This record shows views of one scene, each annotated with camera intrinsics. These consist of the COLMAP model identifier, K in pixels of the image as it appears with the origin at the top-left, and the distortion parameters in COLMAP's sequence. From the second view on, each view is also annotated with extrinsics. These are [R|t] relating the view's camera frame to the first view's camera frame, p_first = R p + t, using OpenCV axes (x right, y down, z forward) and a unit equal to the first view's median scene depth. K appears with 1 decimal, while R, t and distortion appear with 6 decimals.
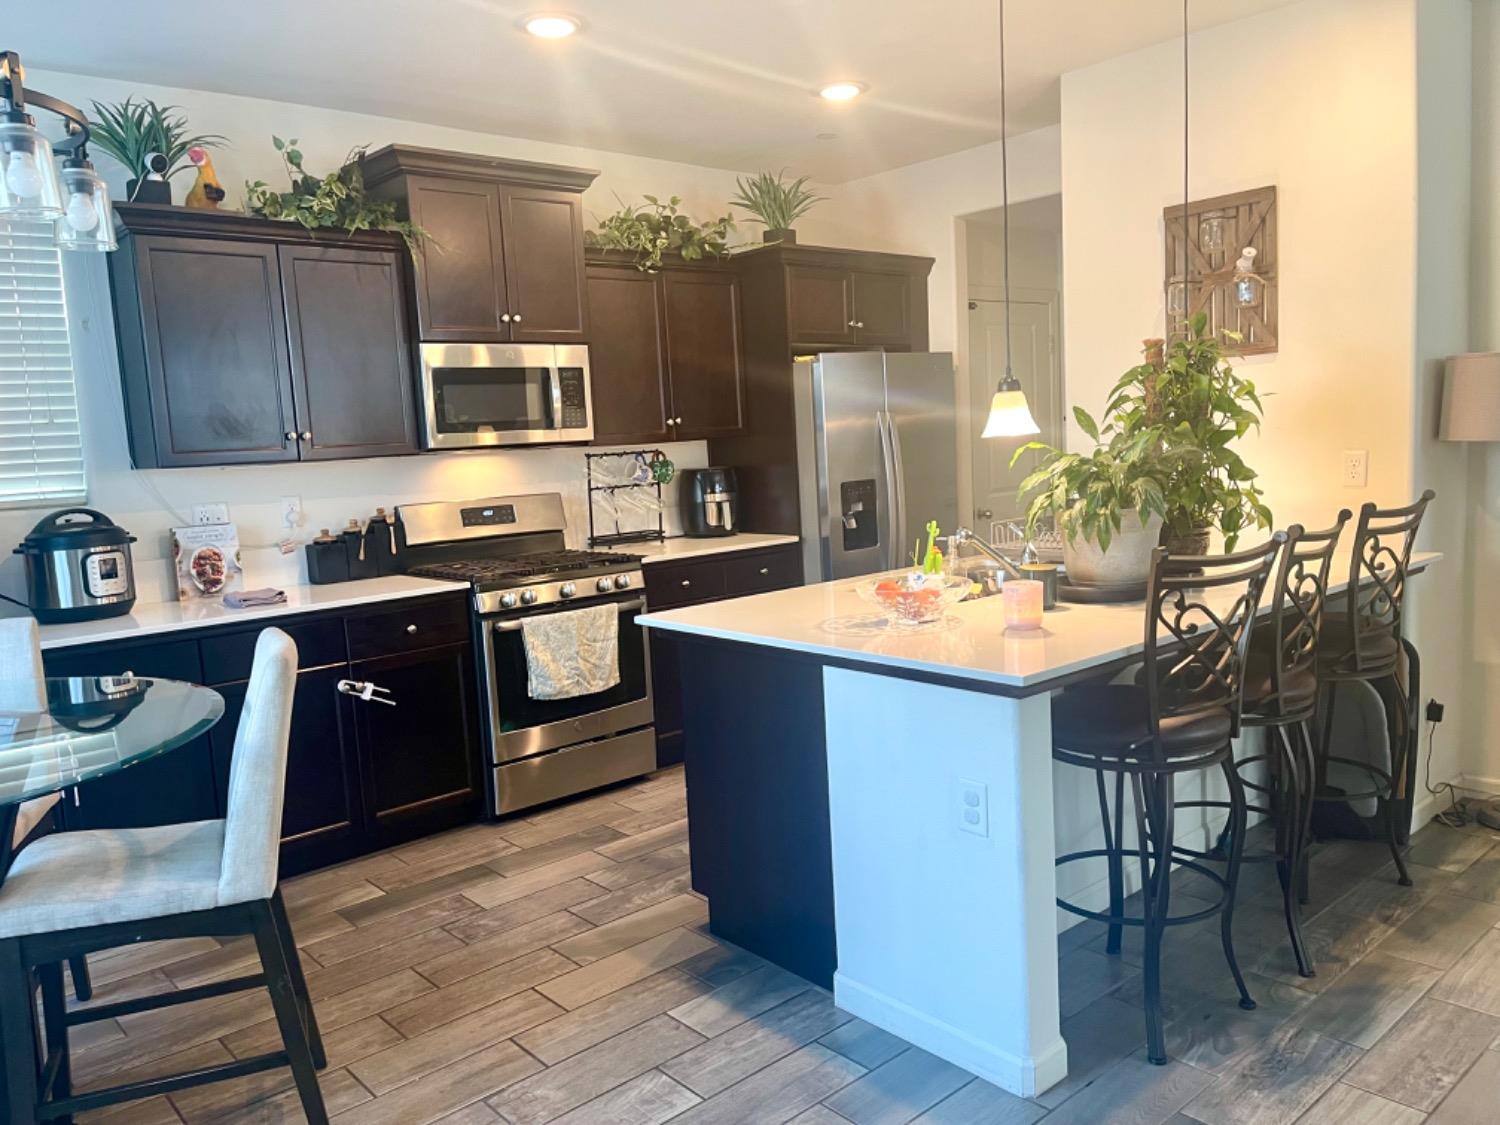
lens RADIAL K [[1119.2, 0, 745.4], [0, 1119.2, 565.4], [0, 0, 1]] dist [0.074351, -0.095392]
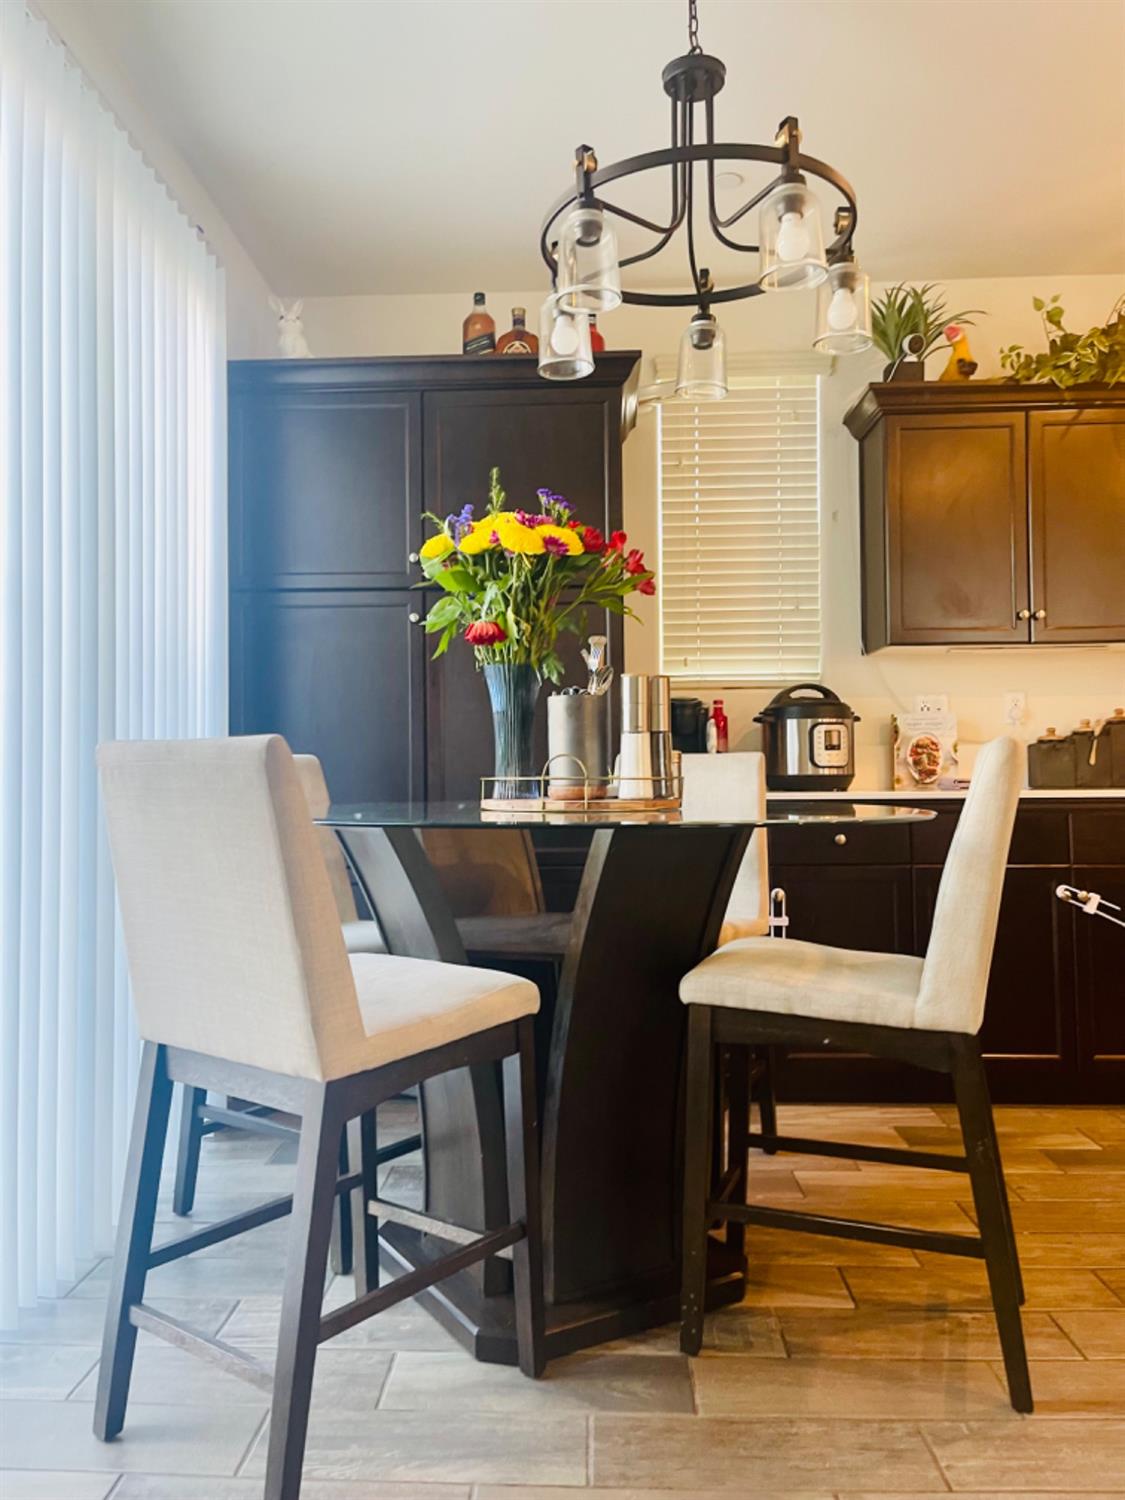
lens RADIAL K [[1119.2, 0, 564.3], [0, 1119.2, 736.1], [0, 0, 1]] dist [0.074351, -0.095392]
pose [[0.729877, 0.026083, -0.683081, -0.049078], [-0.109415, 0.990846, -0.079077, 0.099376], [0.674765, 0.132456, 0.726049, 0.105716]]
